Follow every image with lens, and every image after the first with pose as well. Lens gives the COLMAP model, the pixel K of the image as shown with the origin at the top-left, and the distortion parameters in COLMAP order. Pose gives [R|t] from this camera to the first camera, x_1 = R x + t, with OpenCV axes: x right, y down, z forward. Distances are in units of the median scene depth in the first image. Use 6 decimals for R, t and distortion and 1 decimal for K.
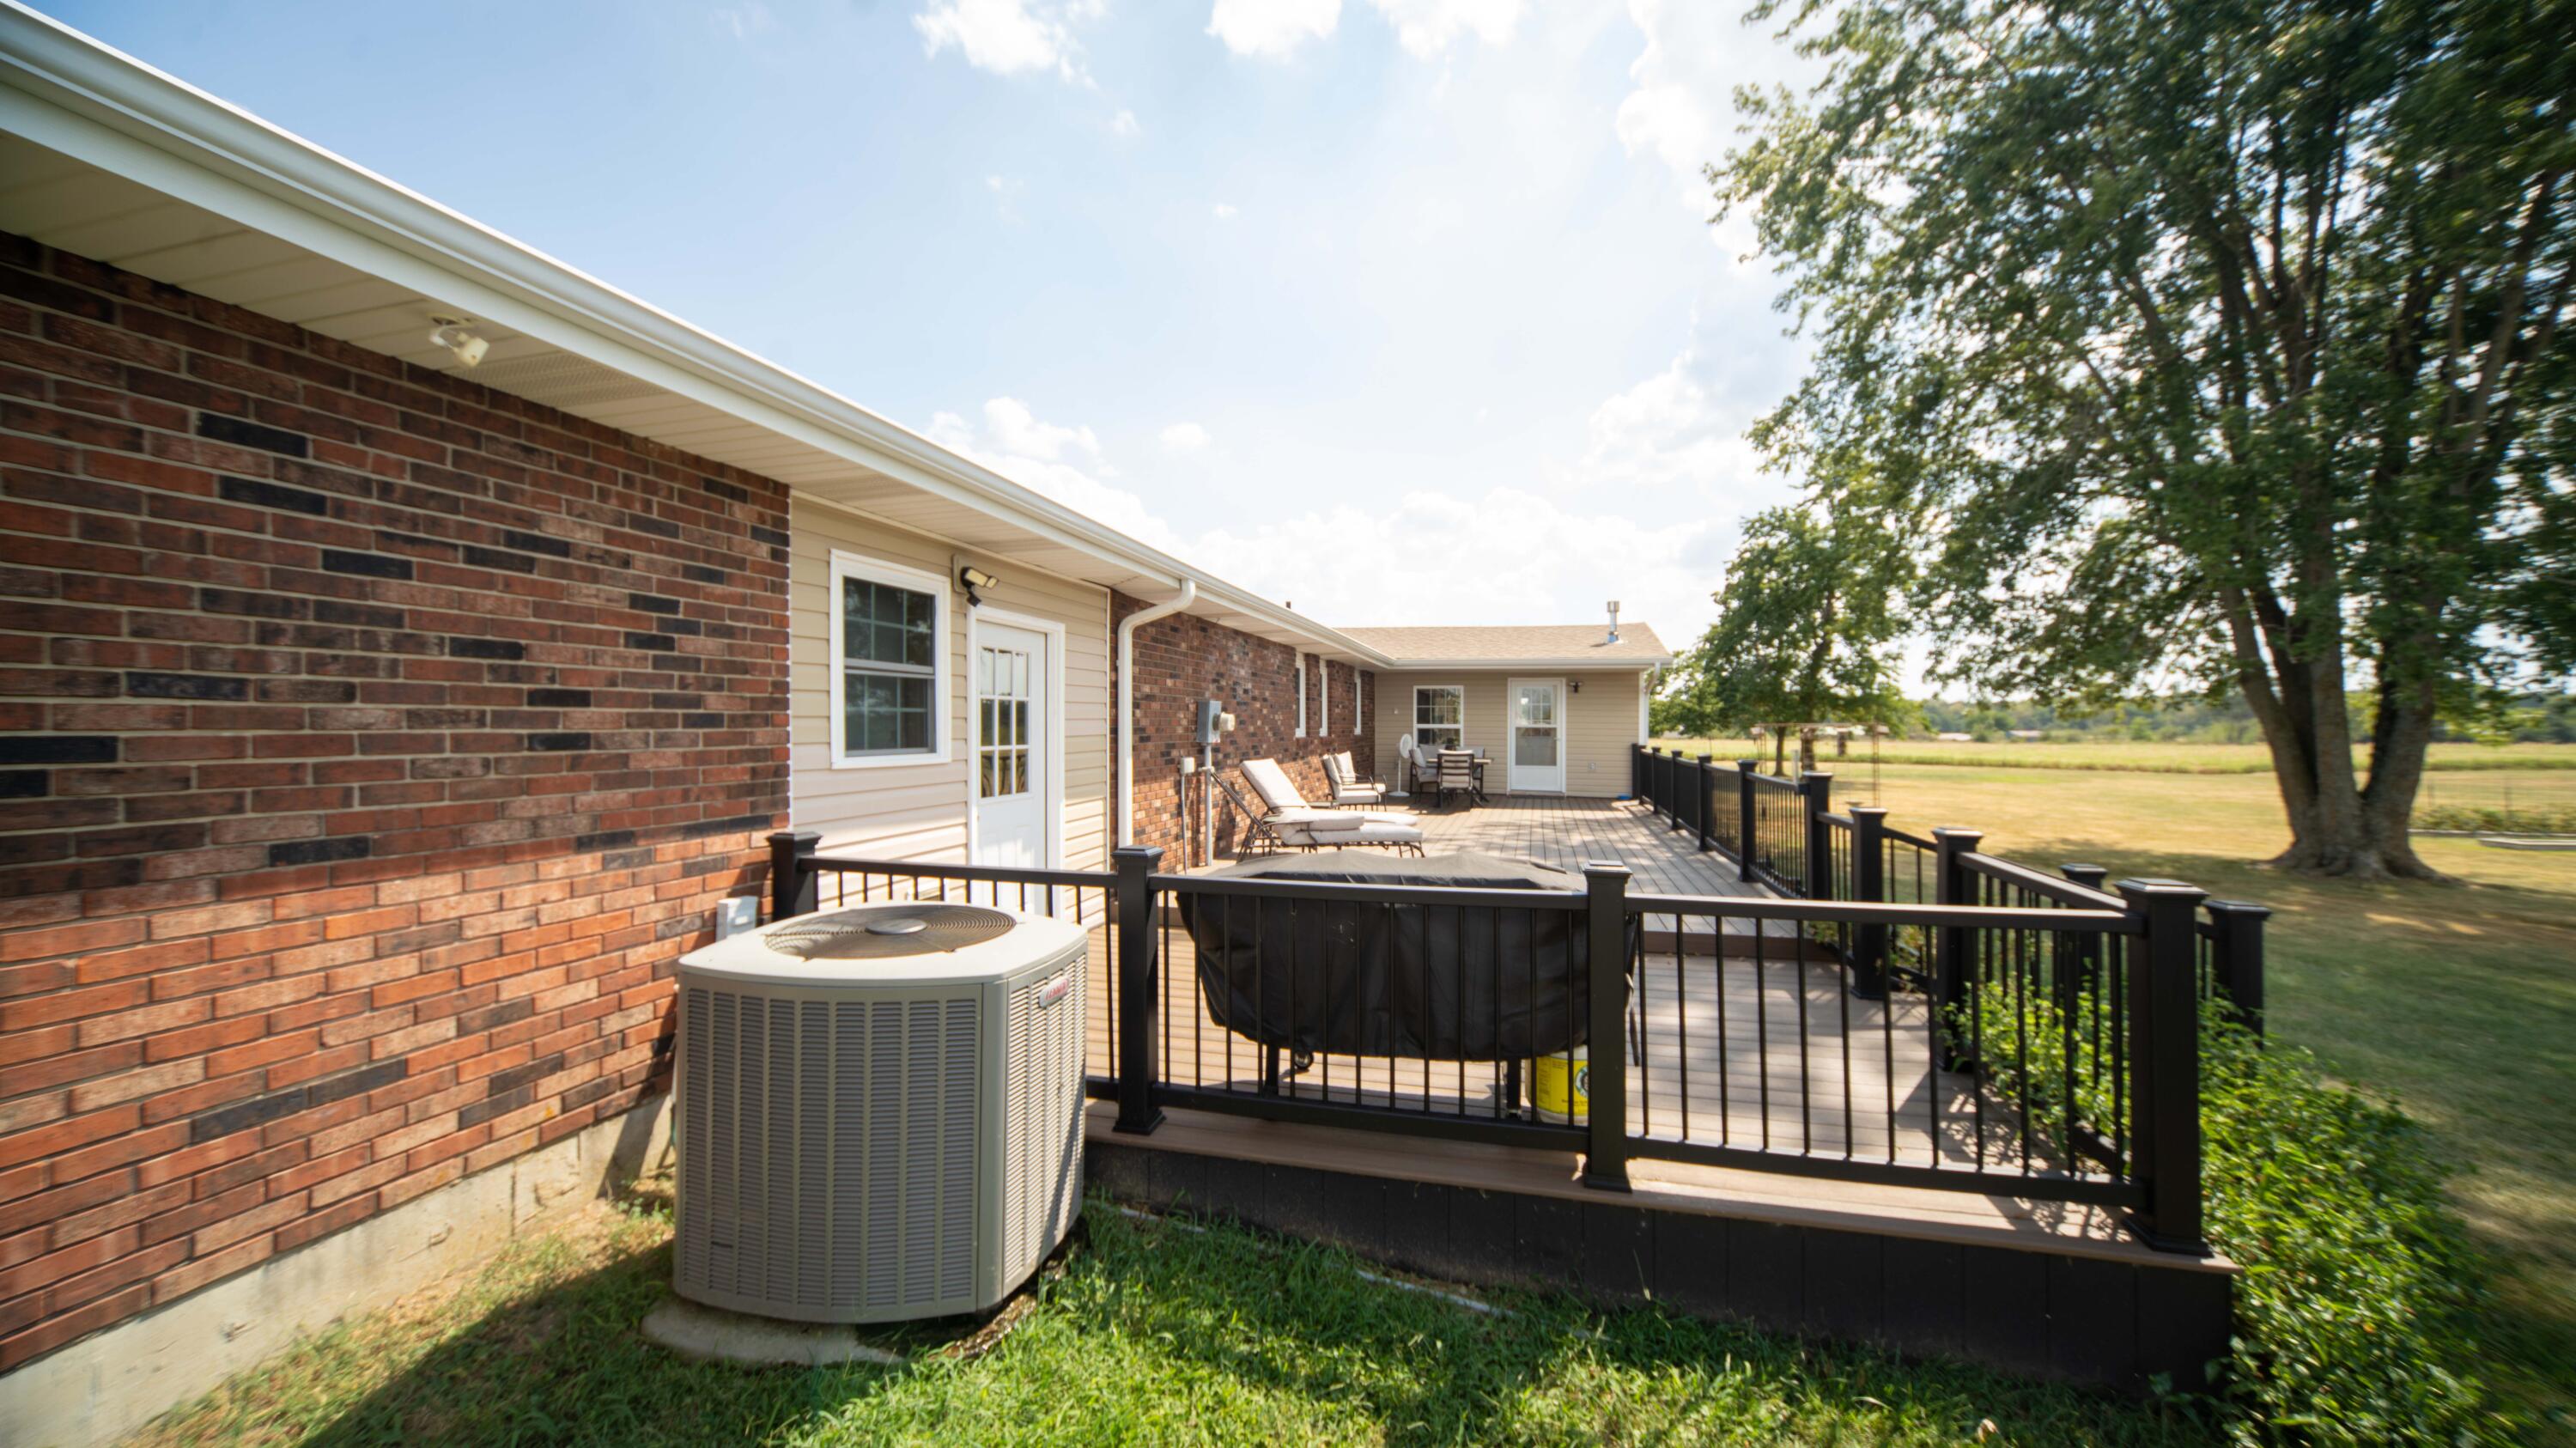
lens RADIAL K [[914.3, 0, 1282.5], [0, 914.3, 712.9], [0, 0, 1]] dist [-0.000690, -0.000075]
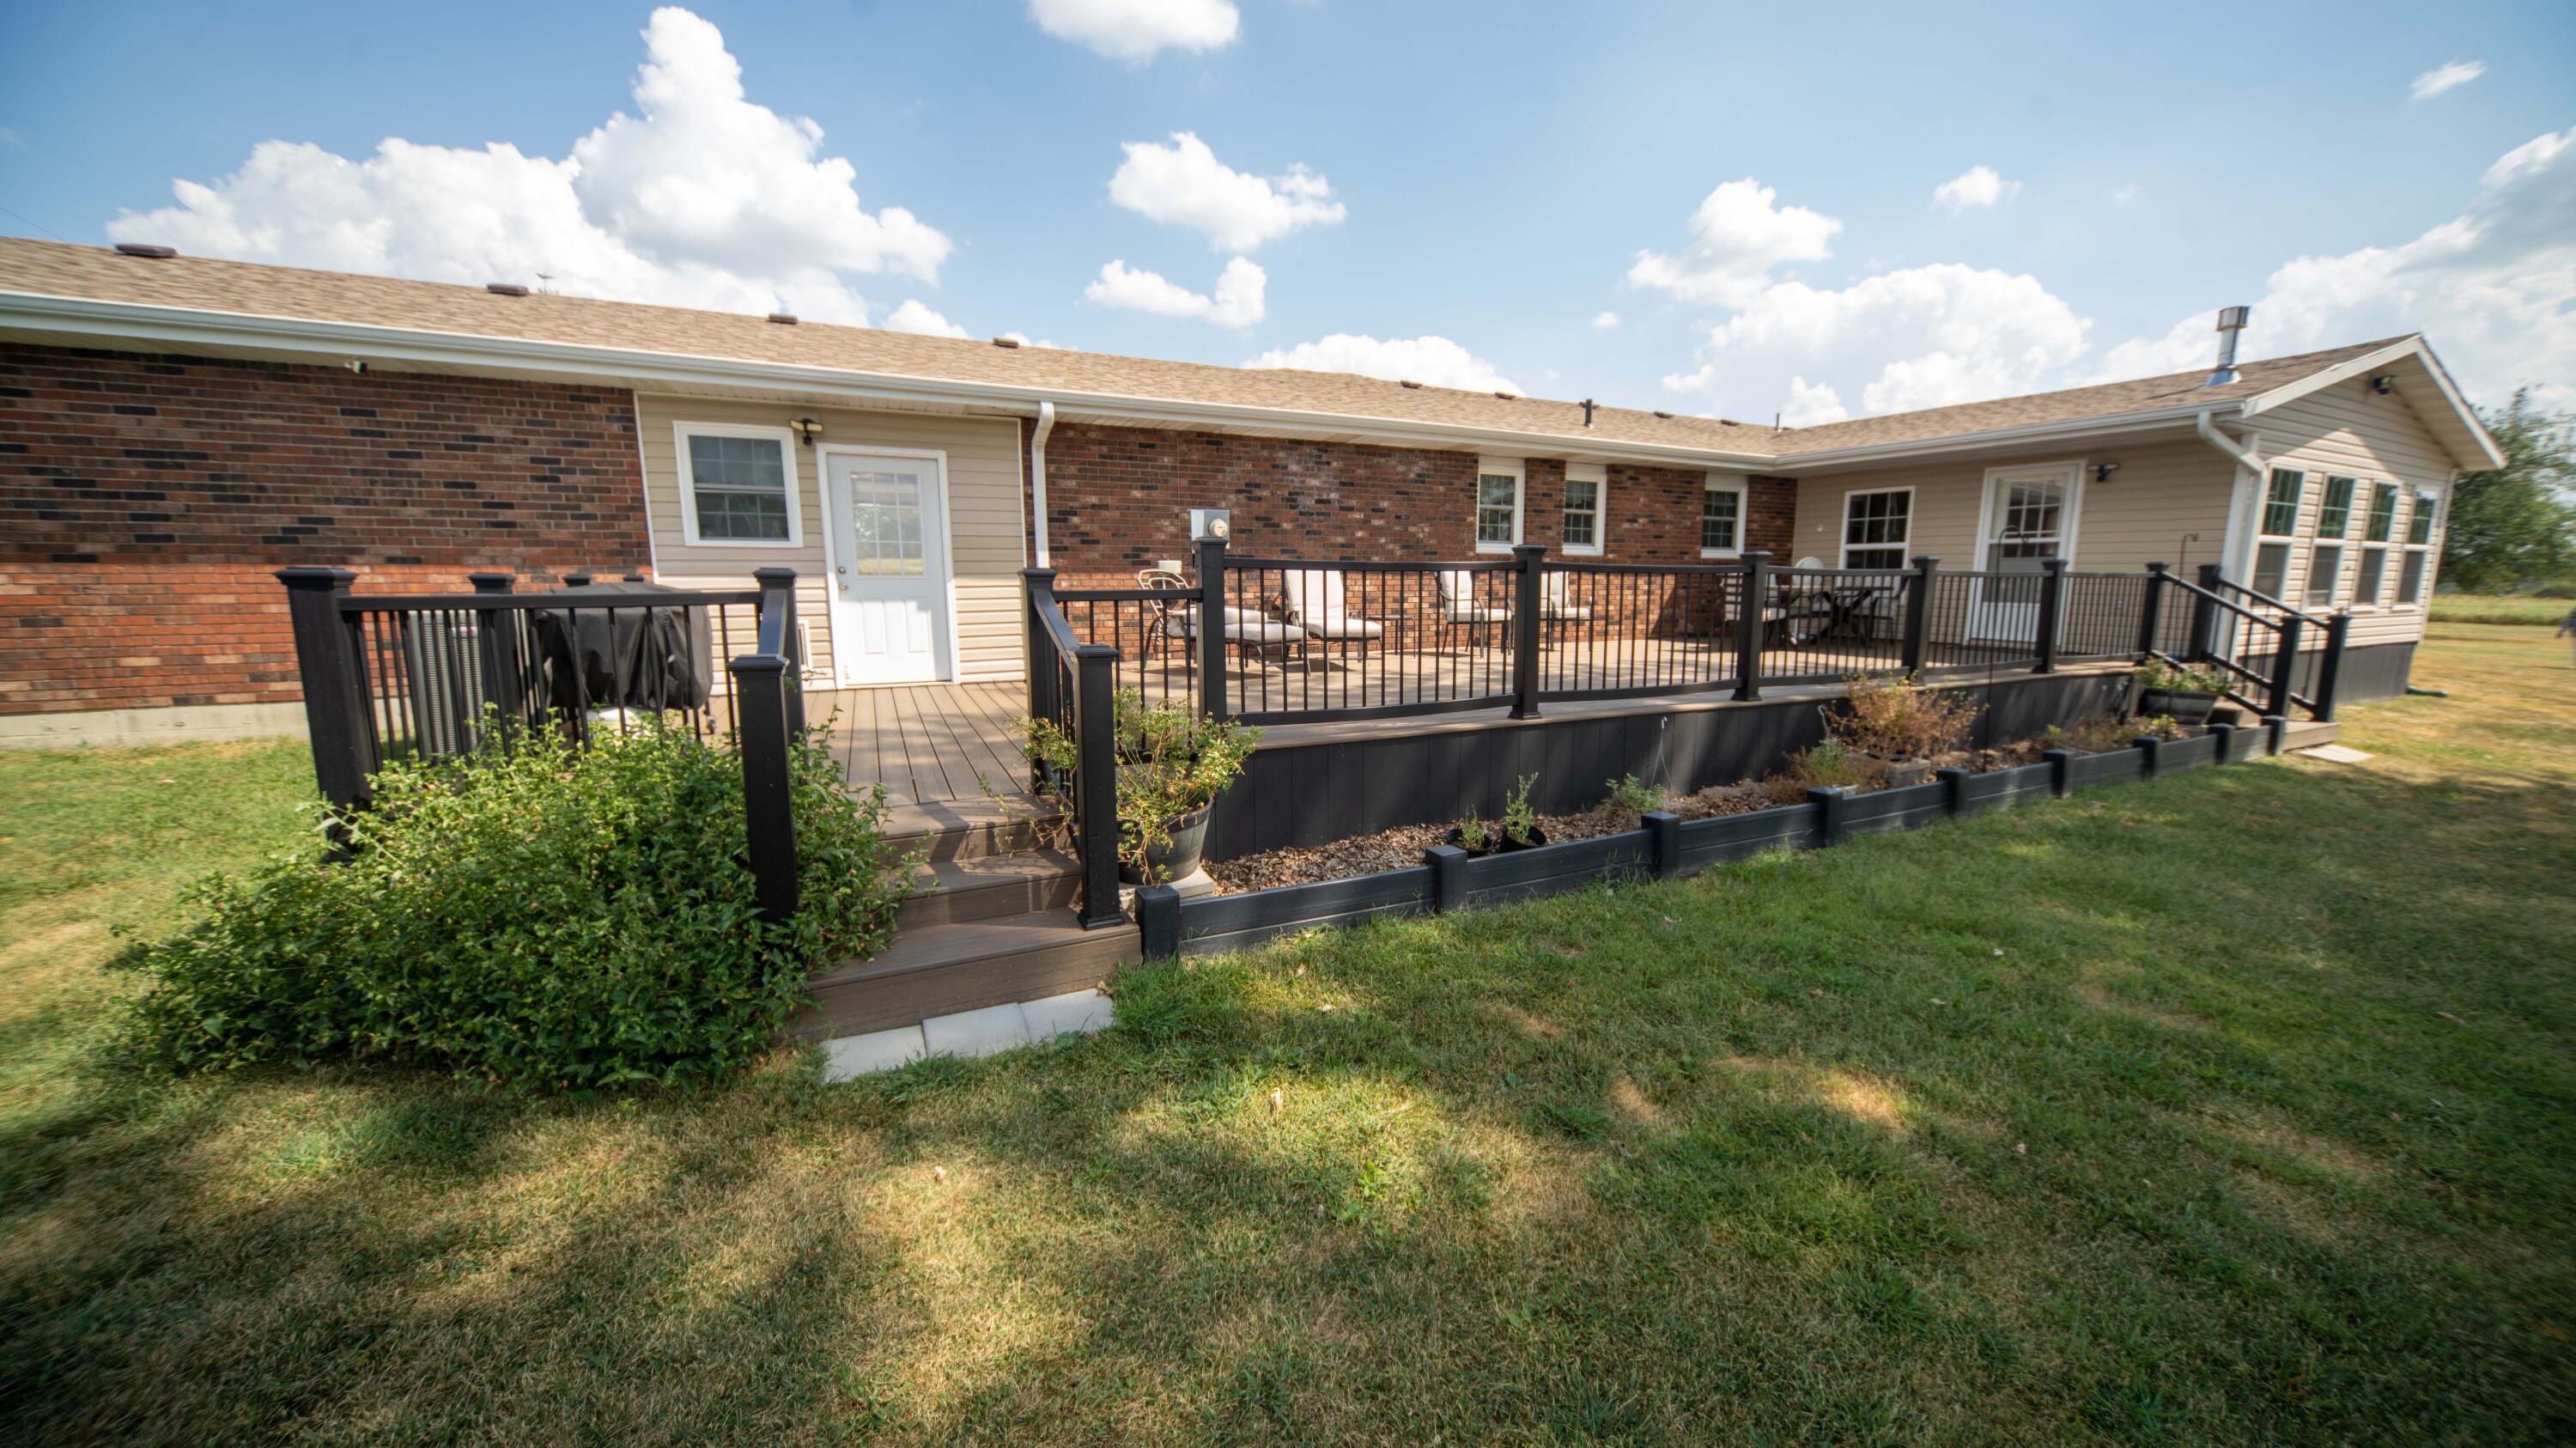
lens RADIAL K [[914.3, 0, 1276.8], [0, 914.3, 729.3], [0, 0, 1]] dist [-0.000690, -0.000075]
pose [[0.645625, 0.132202, -0.752124, 2.297554], [0.005642, 0.984048, 0.177811, 0.140311], [0.763633, -0.119043, 0.634581, 0.944282]]
